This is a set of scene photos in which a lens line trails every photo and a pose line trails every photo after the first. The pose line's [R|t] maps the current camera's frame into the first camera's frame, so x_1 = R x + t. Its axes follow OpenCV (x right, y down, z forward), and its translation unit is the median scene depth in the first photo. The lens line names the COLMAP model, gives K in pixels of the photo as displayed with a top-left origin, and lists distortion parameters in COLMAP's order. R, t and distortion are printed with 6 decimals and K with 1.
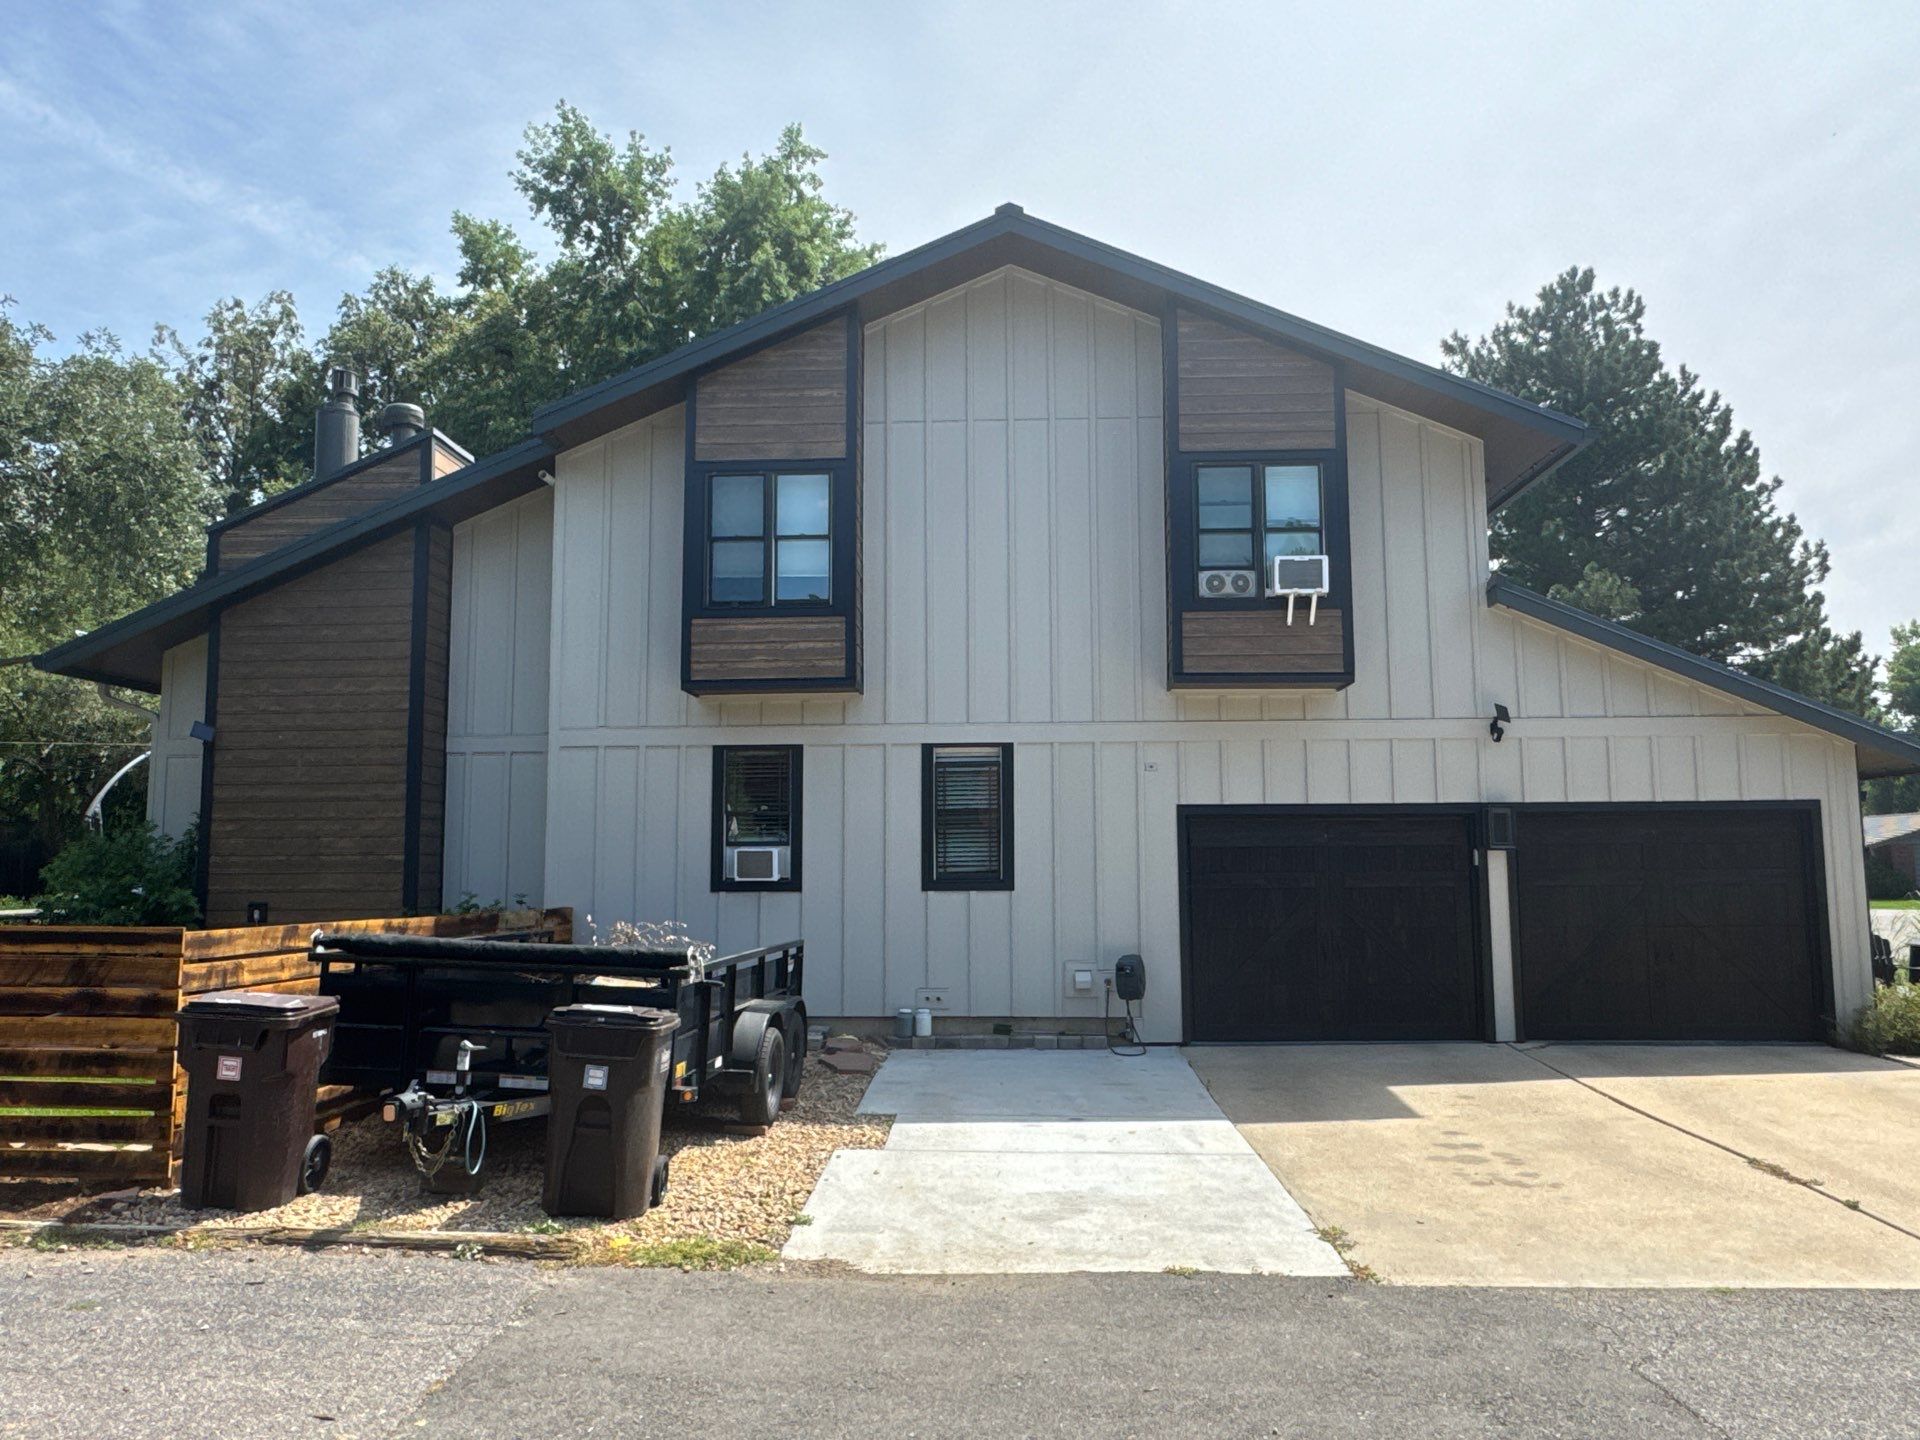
lens RADIAL K [[1341.4, 0, 964.0], [0, 1341.4, 726.2], [0, 0, 1]] dist [0.004117, -0.001436]
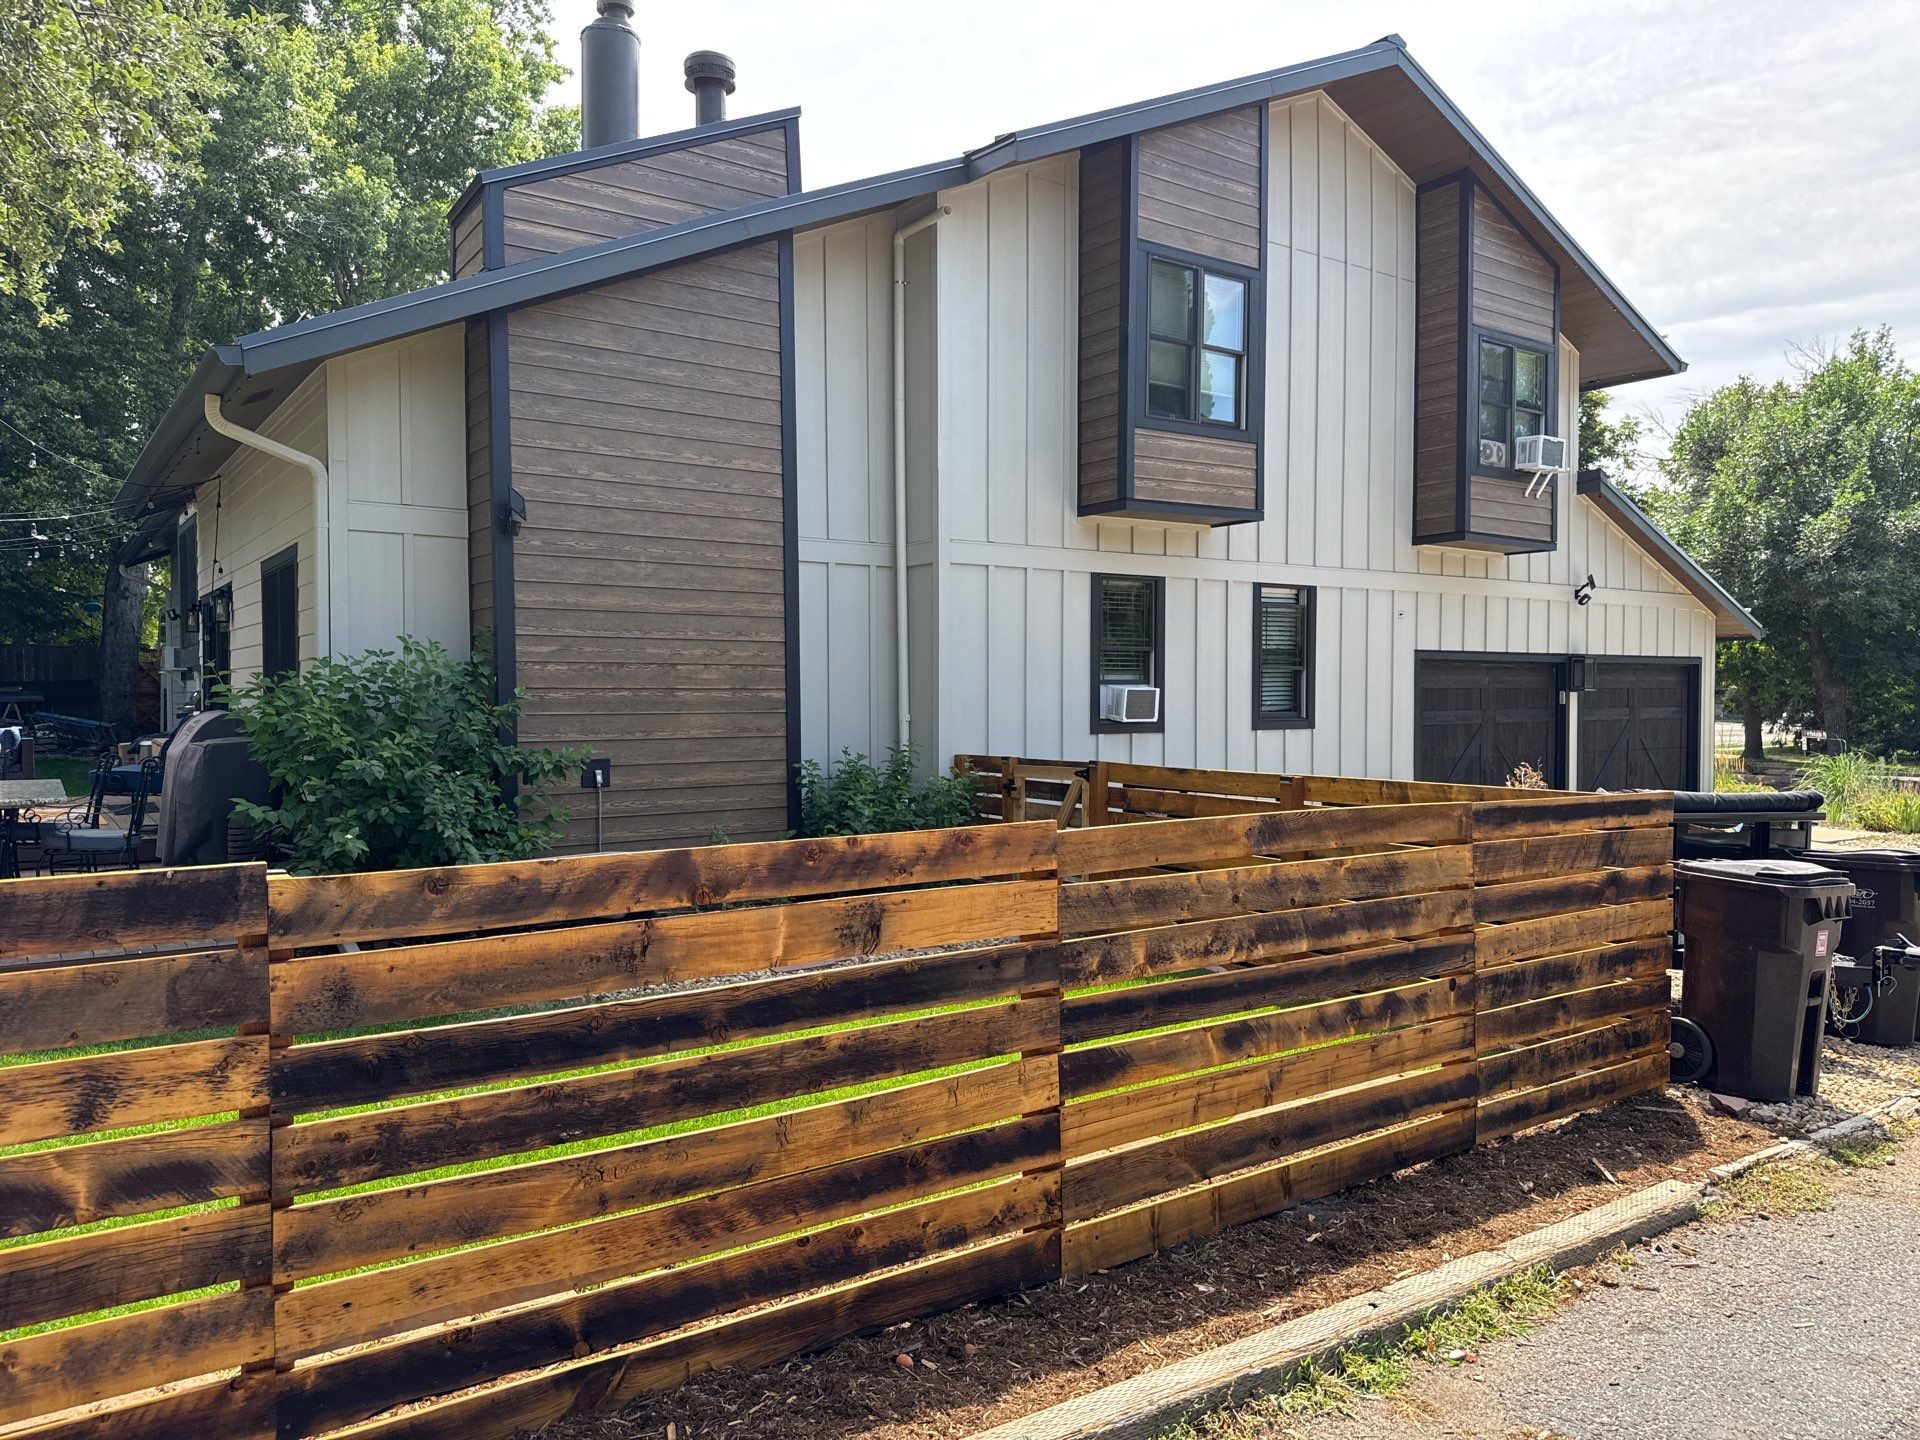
lens RADIAL K [[1335.1, 0, 956.3], [0, 1335.1, 717.9], [0, 0, 1]] dist [0.128957, -0.195725]
pose [[0.788422, -0.007816, 0.615085, -0.832486], [-0.067014, 0.992877, 0.098516, 0.030015], [-0.611473, -0.118891, 0.782282, 0.355628]]
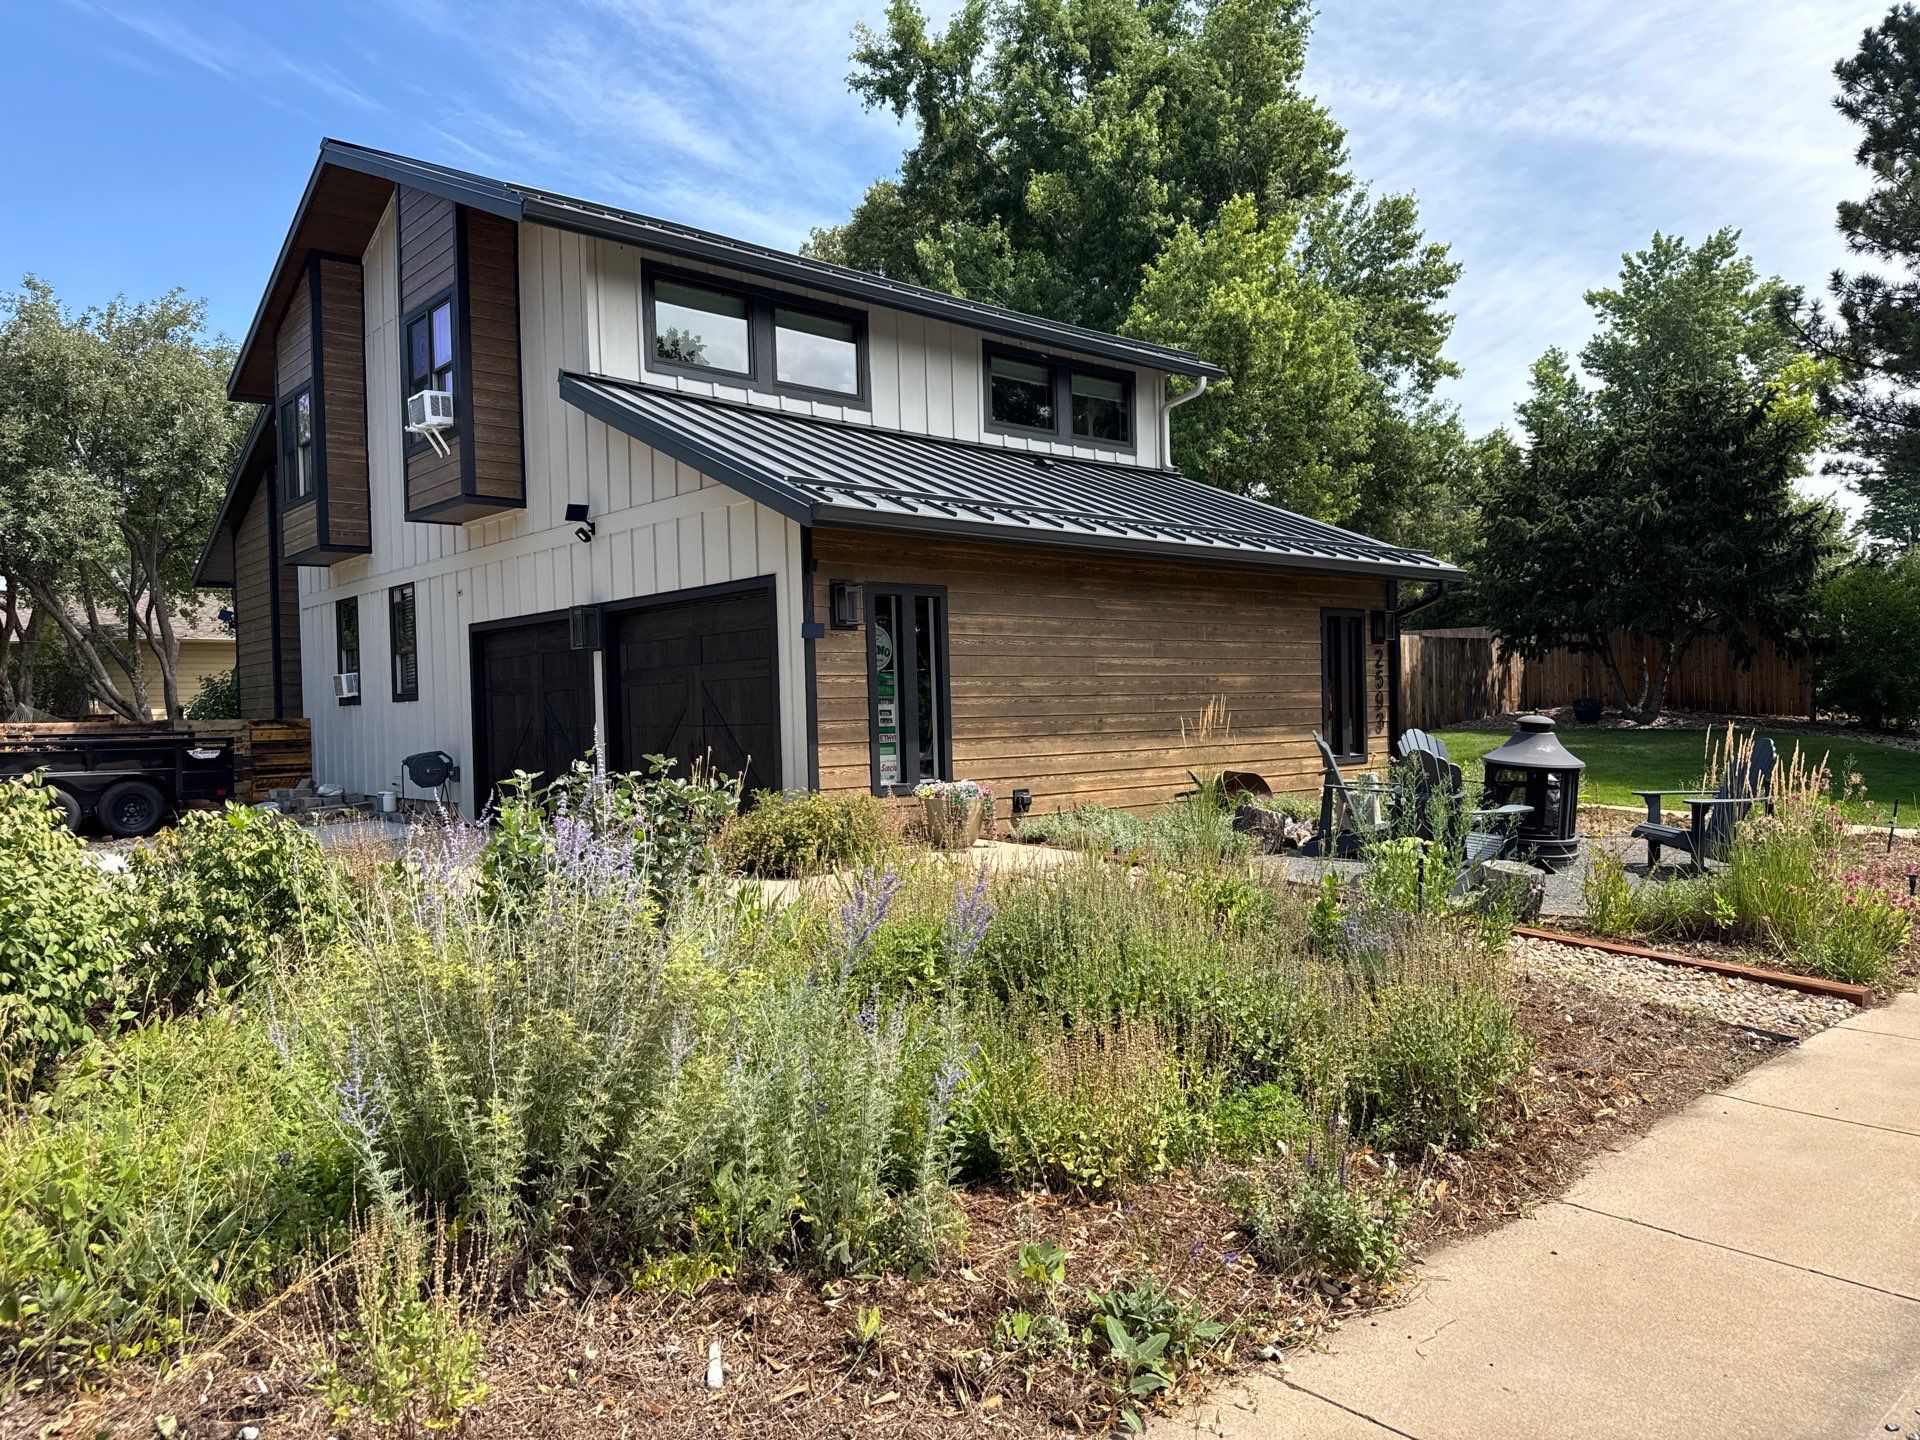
lens RADIAL K [[1336.7, 0, 951.6], [0, 1336.7, 720.3], [0, 0, 1]] dist [0.126594, -0.190587]
pose [[0.691586, -0.010183, -0.722222, 1.304326], [0.100088, 0.991605, 0.081862, 0.087721], [0.715326, -0.128900, 0.686800, 0.487289]]
